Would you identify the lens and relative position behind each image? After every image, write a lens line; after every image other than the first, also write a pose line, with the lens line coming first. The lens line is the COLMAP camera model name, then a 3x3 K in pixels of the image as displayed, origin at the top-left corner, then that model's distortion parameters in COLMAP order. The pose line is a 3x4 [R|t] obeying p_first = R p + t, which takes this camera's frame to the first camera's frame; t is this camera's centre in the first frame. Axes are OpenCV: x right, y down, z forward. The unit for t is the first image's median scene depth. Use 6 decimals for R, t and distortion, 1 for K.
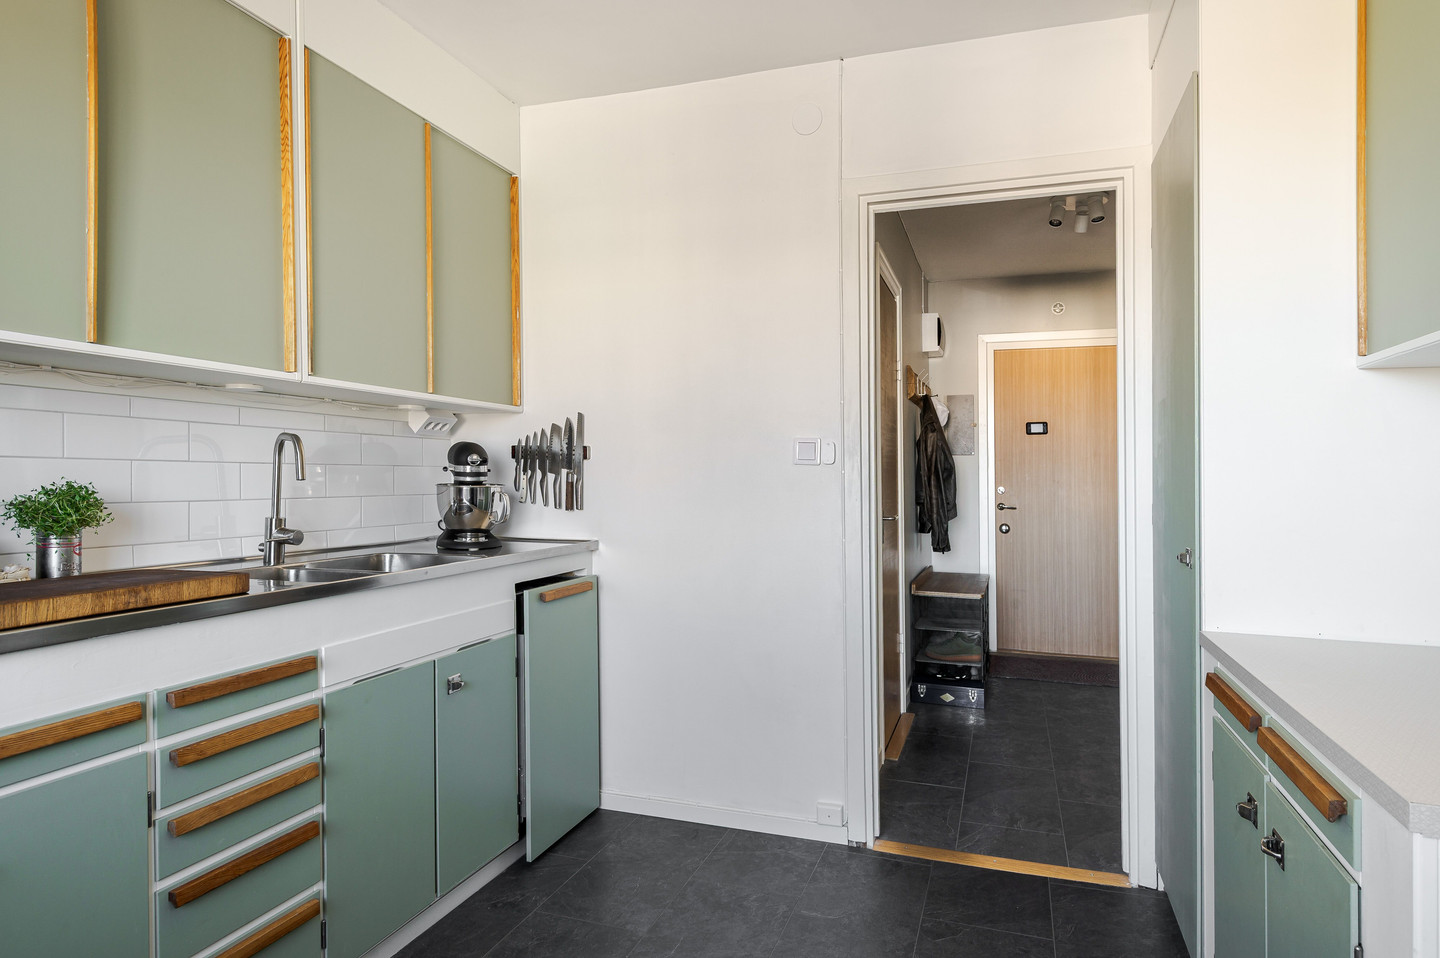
lens RADIAL K [[863.8, 0, 709.6], [0, 863.8, 474.6], [0, 0, 1]] dist [-0.004004, -0.002820]
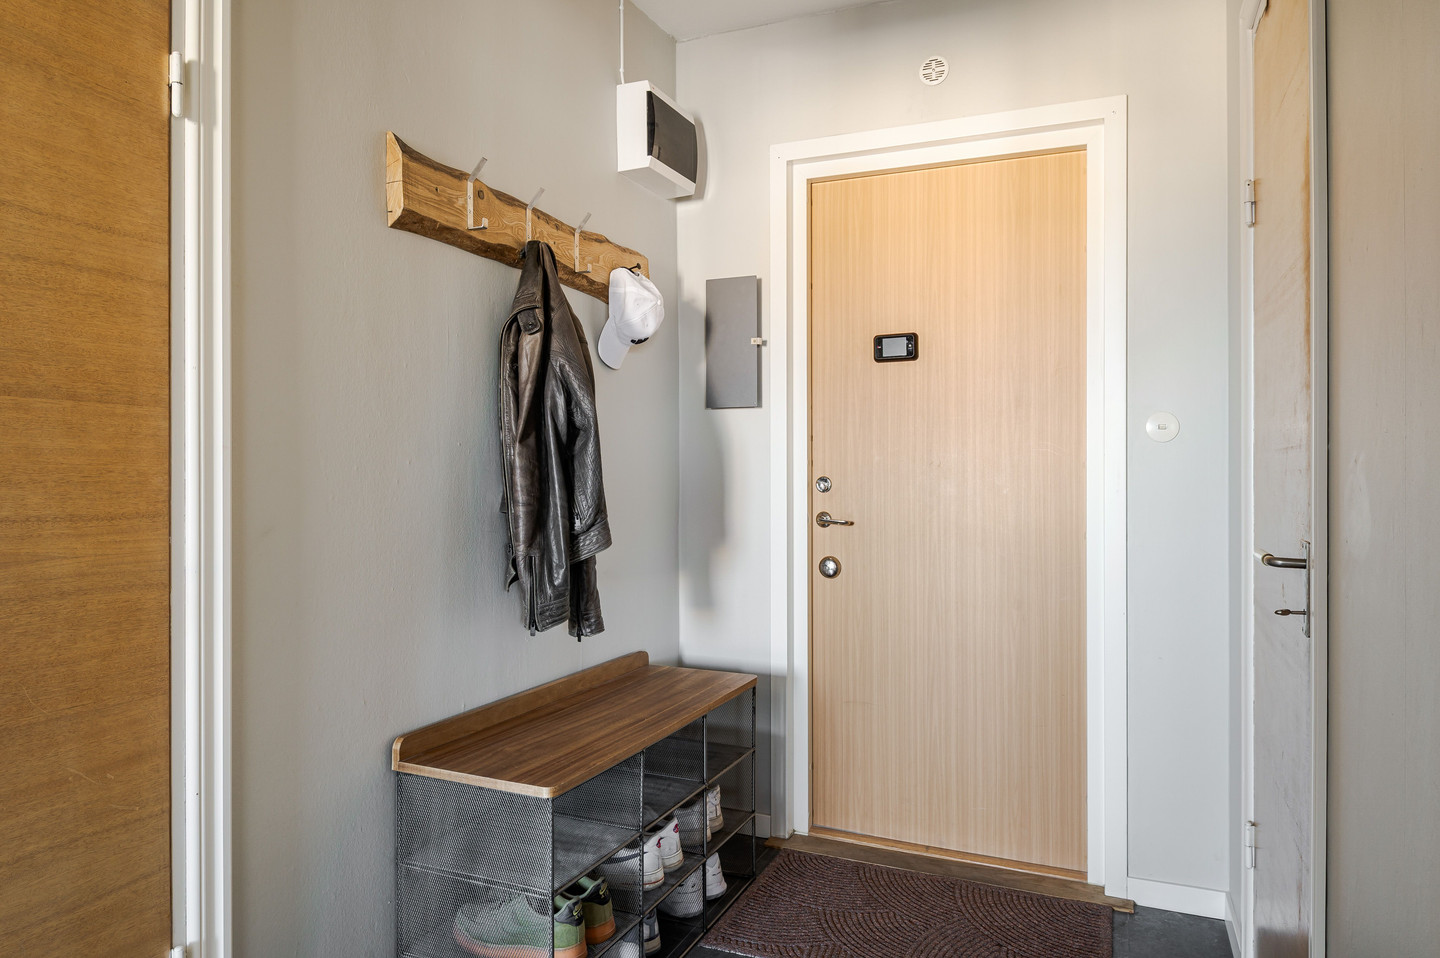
lens RADIAL K [[905.9, 0, 730.5], [0, 905.9, 483.1], [0, 0, 1]] dist [0.001521, 0.000085]
pose [[0.997640, 0.003593, -0.068564, 0.324941], [-0.002768, 0.999923, 0.012124, 0.012059], [0.068602, -0.011906, 0.997573, 0.517576]]
